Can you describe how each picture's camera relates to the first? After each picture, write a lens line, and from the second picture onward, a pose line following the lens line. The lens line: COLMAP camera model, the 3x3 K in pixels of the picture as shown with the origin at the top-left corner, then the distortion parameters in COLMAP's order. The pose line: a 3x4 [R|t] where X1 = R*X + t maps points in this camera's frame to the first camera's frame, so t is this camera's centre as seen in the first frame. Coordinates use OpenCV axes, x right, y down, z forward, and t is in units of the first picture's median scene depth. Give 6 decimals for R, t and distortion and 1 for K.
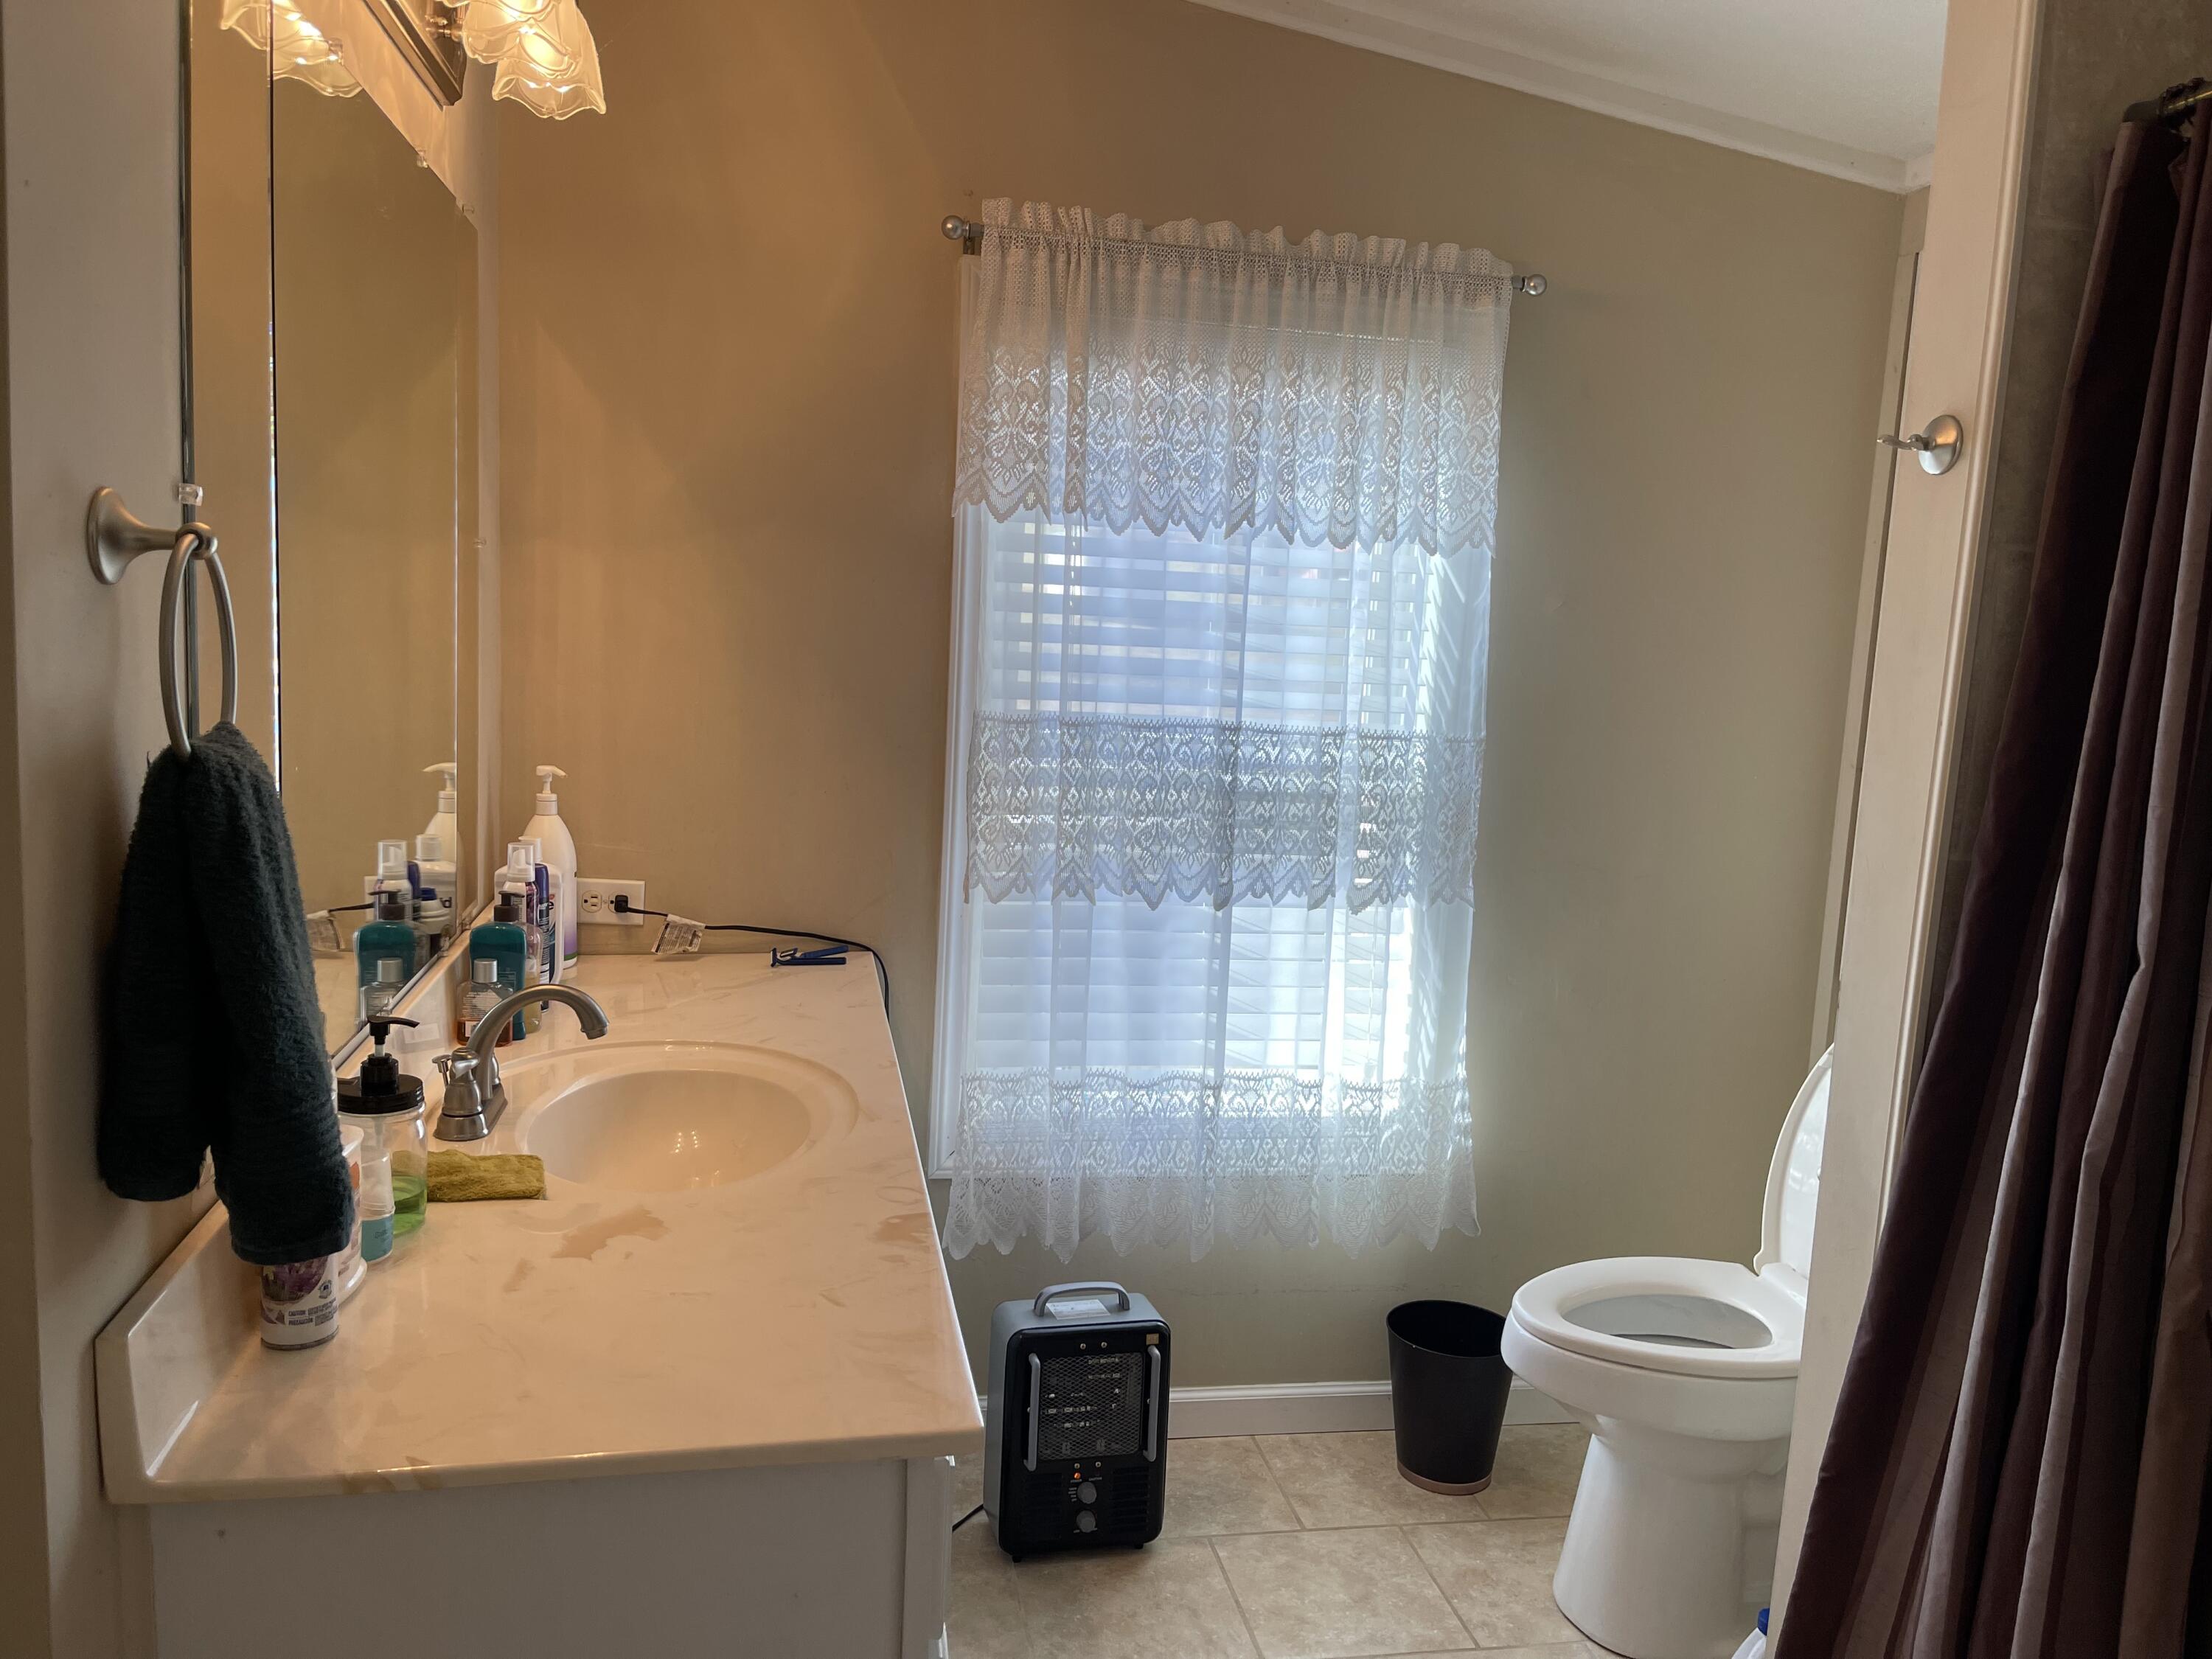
lens RADIAL K [[1662.6, 0, 1092.6], [0, 1662.6, 838.1], [0, 0, 1]] dist [0.062306, -0.081783]
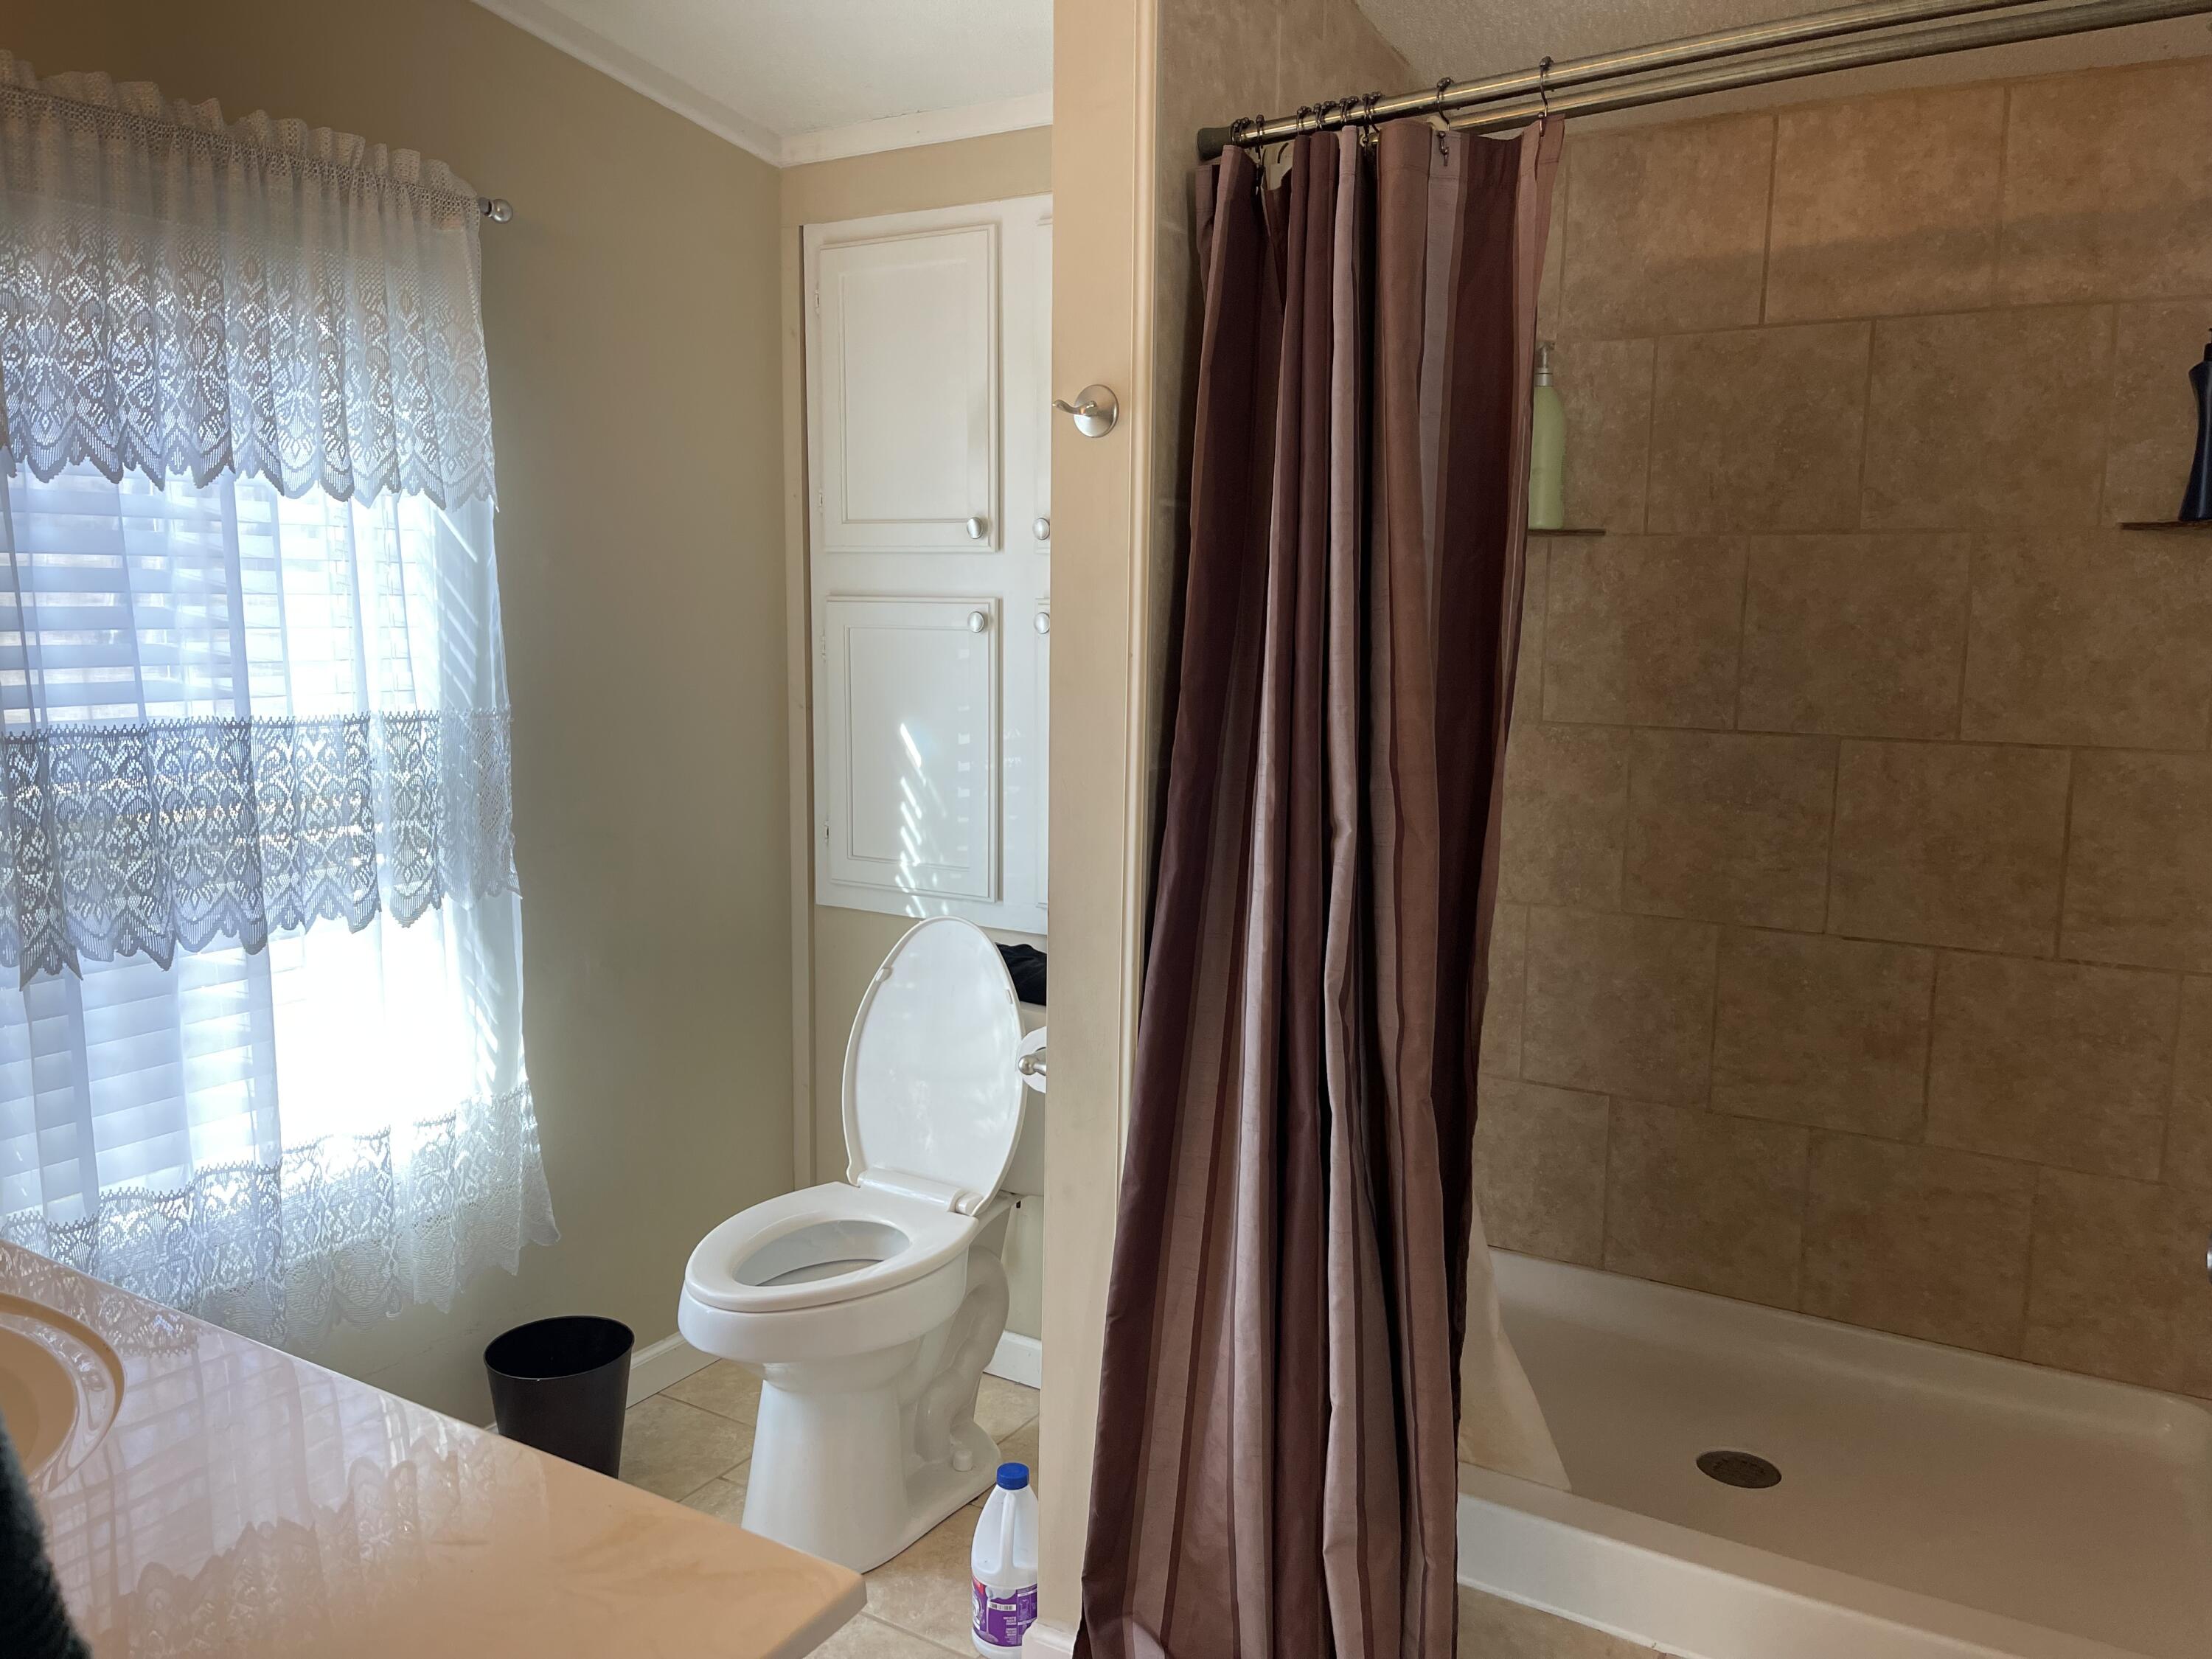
lens RADIAL K [[1662.6, 0, 1110.8], [0, 1662.6, 844.5], [0, 0, 1]] dist [0.062306, -0.081783]
pose [[0.676374, -0.151965, 0.720712, -0.226449], [0.129457, 0.987780, 0.086785, -0.025709], [-0.725093, 0.034602, 0.687781, 0.142797]]
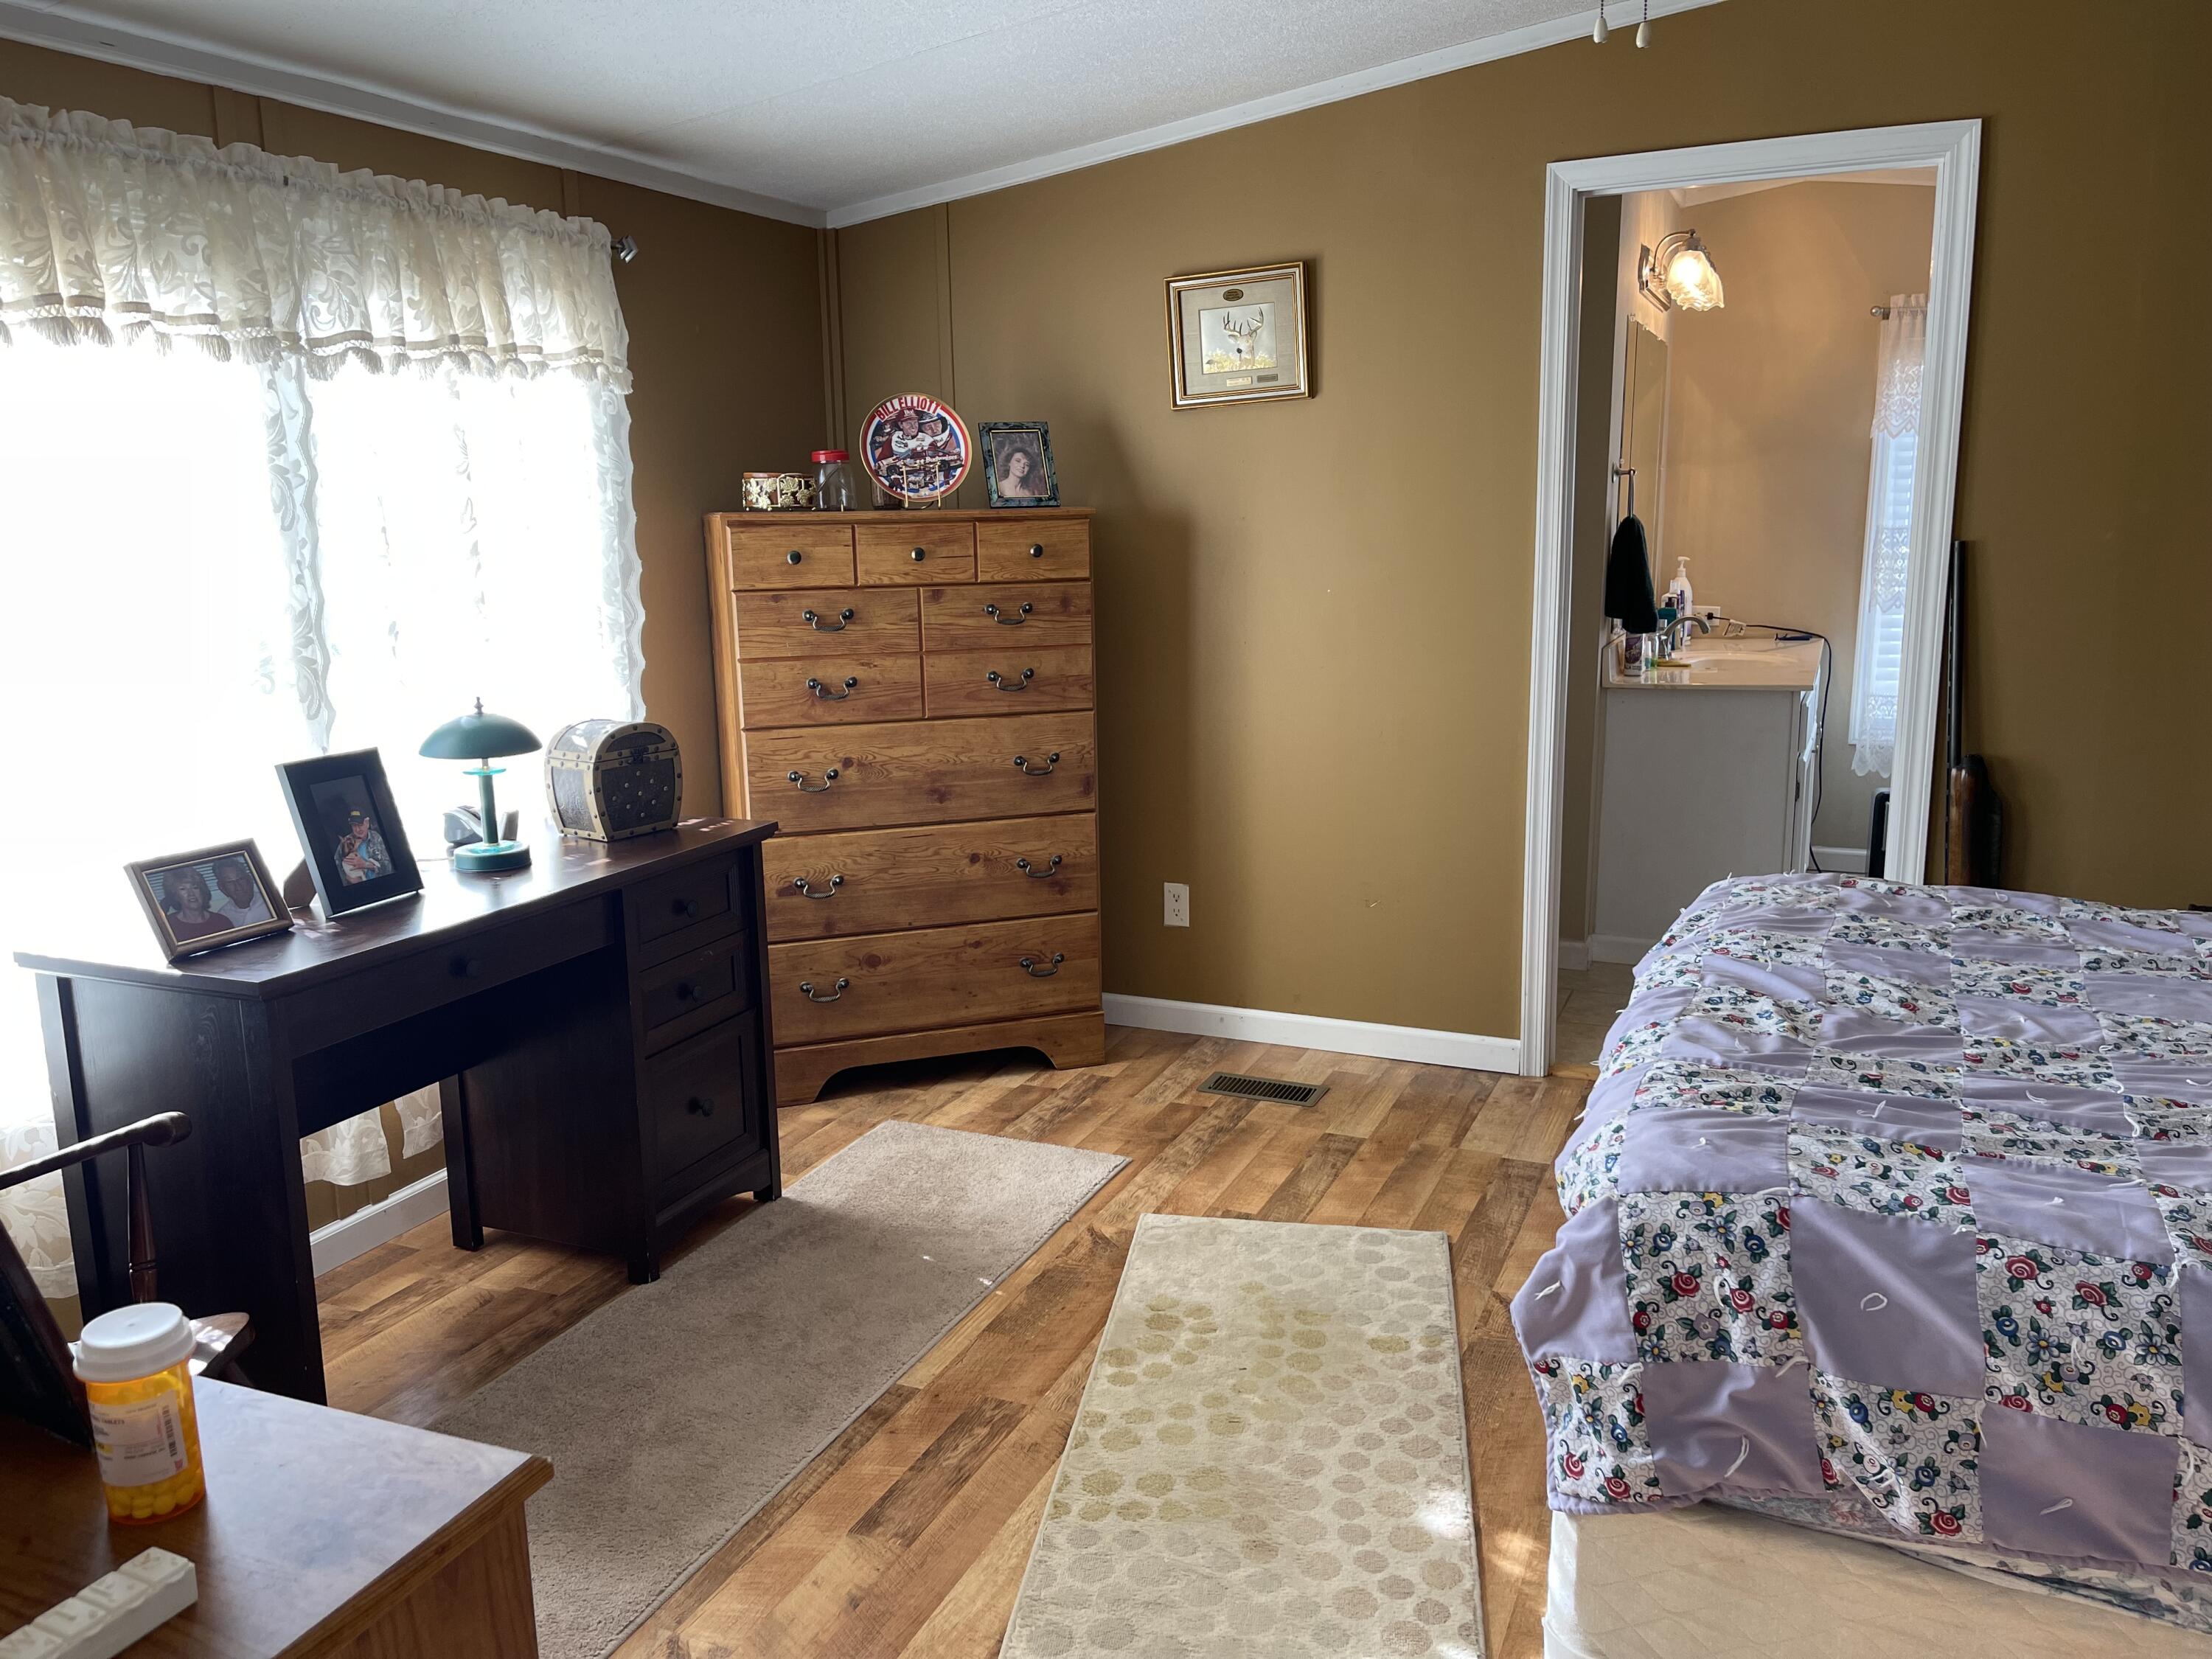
lens RADIAL K [[1662.6, 0, 1095.7], [0, 1662.6, 838.7], [0, 0, 1]] dist [0.062306, -0.081783]
pose [[0.819866, 0.051874, -0.570201, 0.359100], [-0.021133, 0.997950, 0.060403, 0.218747], [0.572166, -0.037473, 0.819282, -1.396007]]
